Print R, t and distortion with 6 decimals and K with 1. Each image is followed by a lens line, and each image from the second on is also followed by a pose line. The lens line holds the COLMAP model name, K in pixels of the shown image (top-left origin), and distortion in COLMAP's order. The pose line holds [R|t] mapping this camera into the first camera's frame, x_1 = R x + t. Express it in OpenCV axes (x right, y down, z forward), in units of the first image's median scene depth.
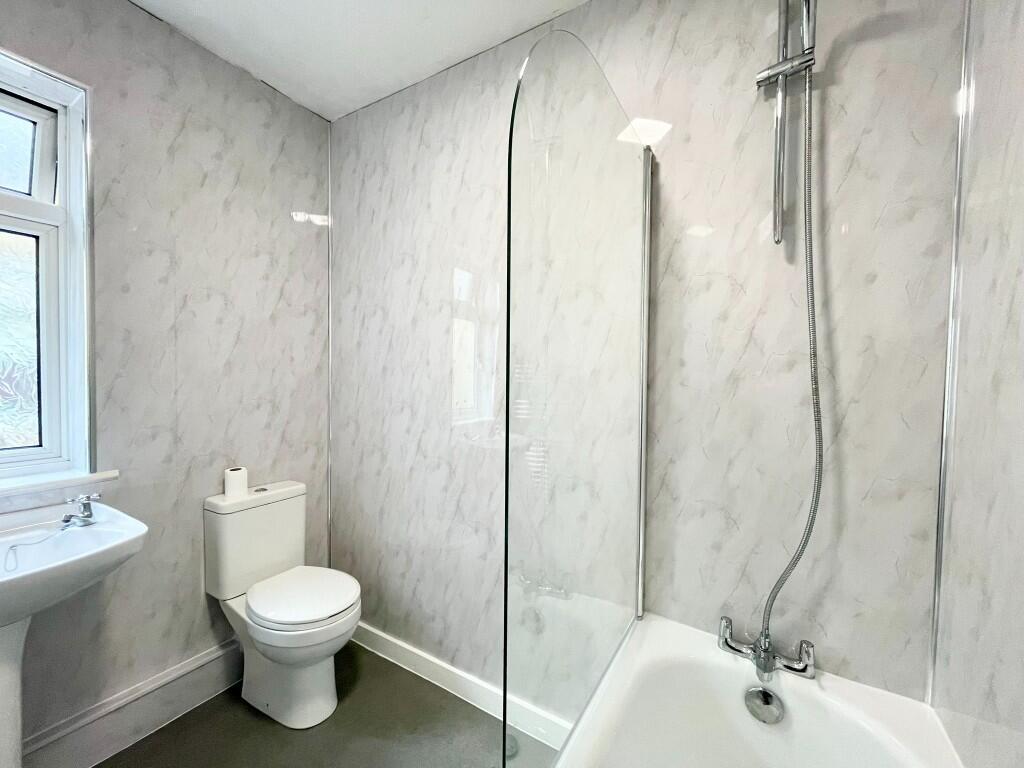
lens RADIAL K [[414.1, 0, 519.0], [0, 414.1, 384.9], [0, 0, 1]] dist [-0.000854, 0.000051]
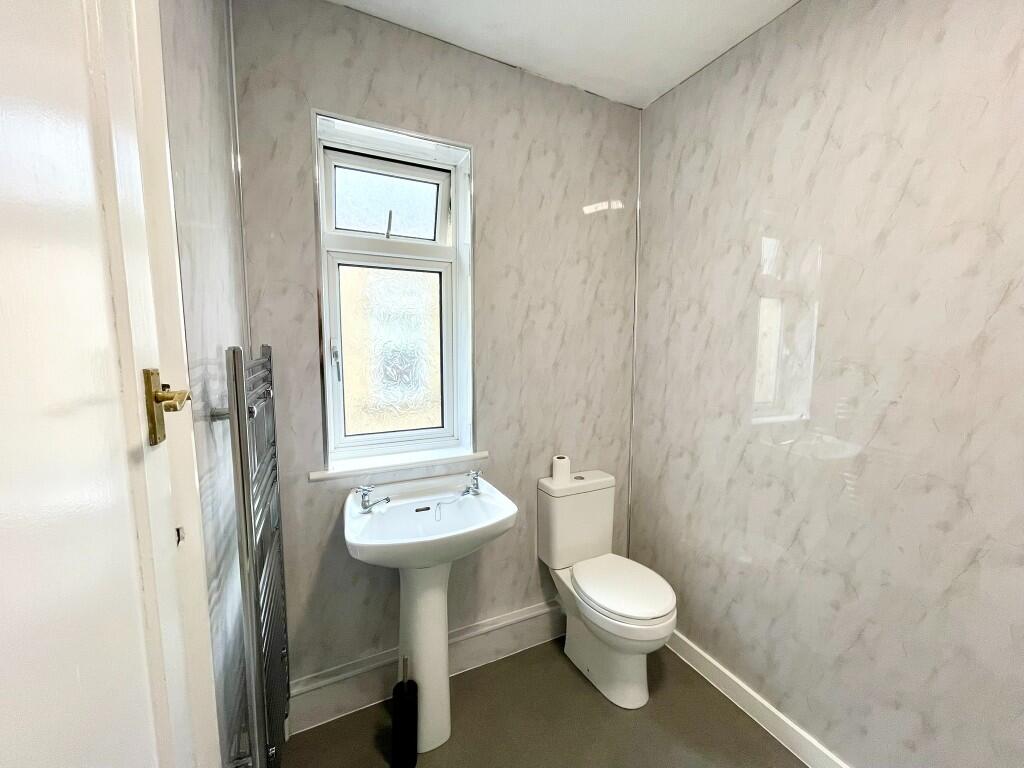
lens RADIAL K [[414.1, 0, 514.3], [0, 414.1, 382.8], [0, 0, 1]] dist [-0.000854, 0.000051]
pose [[0.839559, 0.038020, -0.541936, -0.181905], [-0.002710, 0.997829, 0.065805, -0.072326], [0.543261, -0.053778, 0.837839, -0.006098]]
